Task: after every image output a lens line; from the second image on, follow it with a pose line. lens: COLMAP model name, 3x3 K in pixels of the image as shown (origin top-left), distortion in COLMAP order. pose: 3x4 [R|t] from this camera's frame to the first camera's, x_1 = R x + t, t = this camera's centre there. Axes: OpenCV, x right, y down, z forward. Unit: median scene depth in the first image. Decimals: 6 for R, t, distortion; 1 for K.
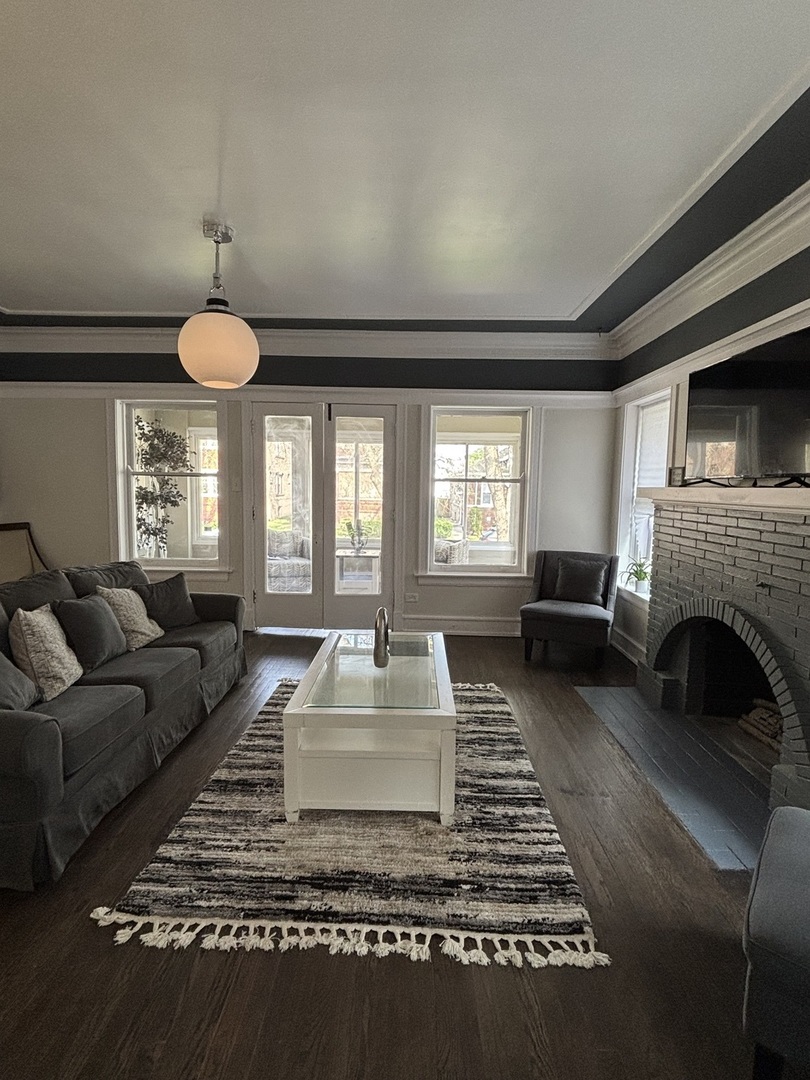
lens RADIAL K [[551.3, 0, 406.1], [0, 551.3, 543.5], [0, 0, 1]] dist [0.009575, -0.003318]
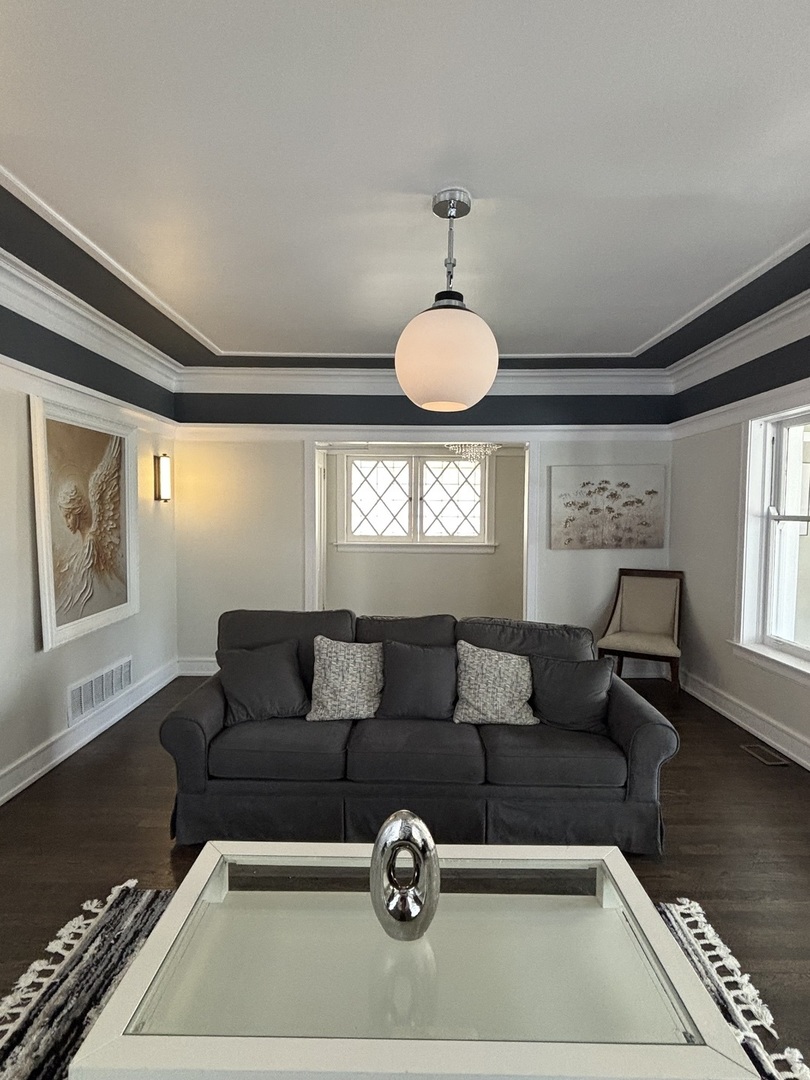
lens RADIAL K [[551.3, 0, 404.5], [0, 551.3, 544.3], [0, 0, 1]] dist [0.009575, -0.003318]
pose [[0.007548, 0.037290, -0.999276, 0.198188], [-0.110999, 0.993160, 0.036223, -0.058153], [0.993792, 0.110646, 0.011636, 0.459869]]
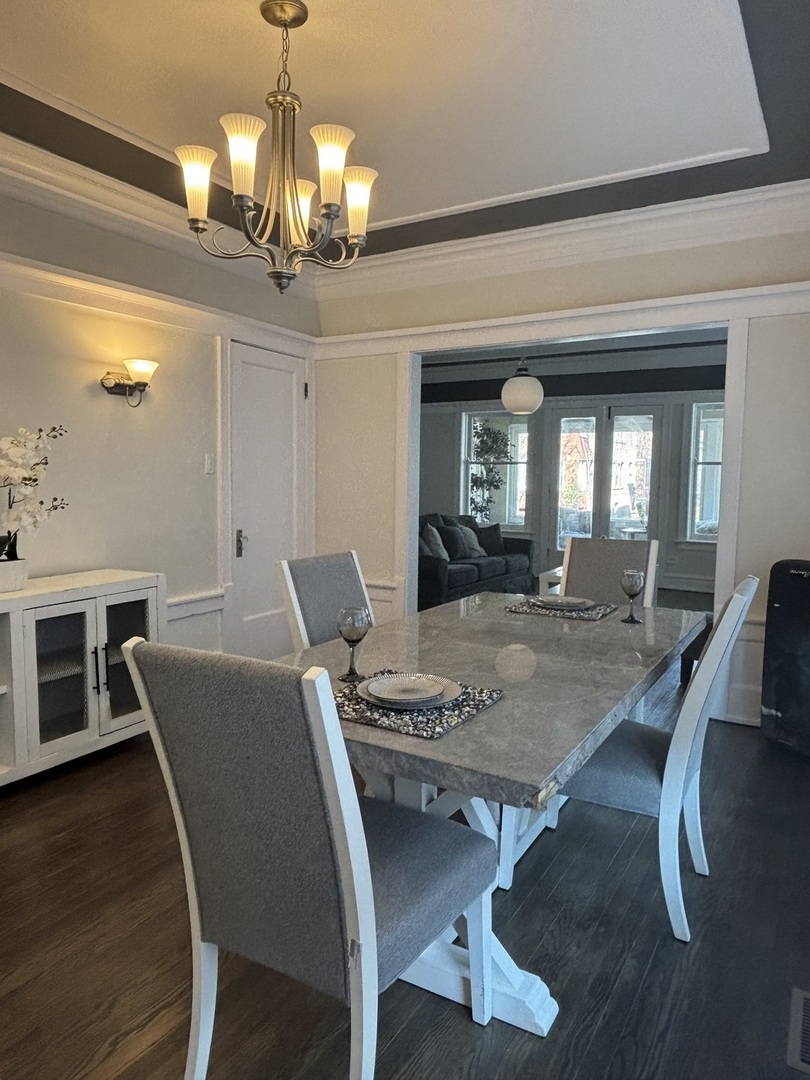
lens RADIAL K [[727.2, 0, 403.1], [0, 727.2, 542.3], [0, 0, 1]] dist [0.002265, 0.000097]
pose [[0.864569, 0.037044, -0.501146, 0.270056], [-0.045810, 0.998937, -0.005189, 0.085310], [0.500421, 0.027444, 0.865347, -0.627283]]
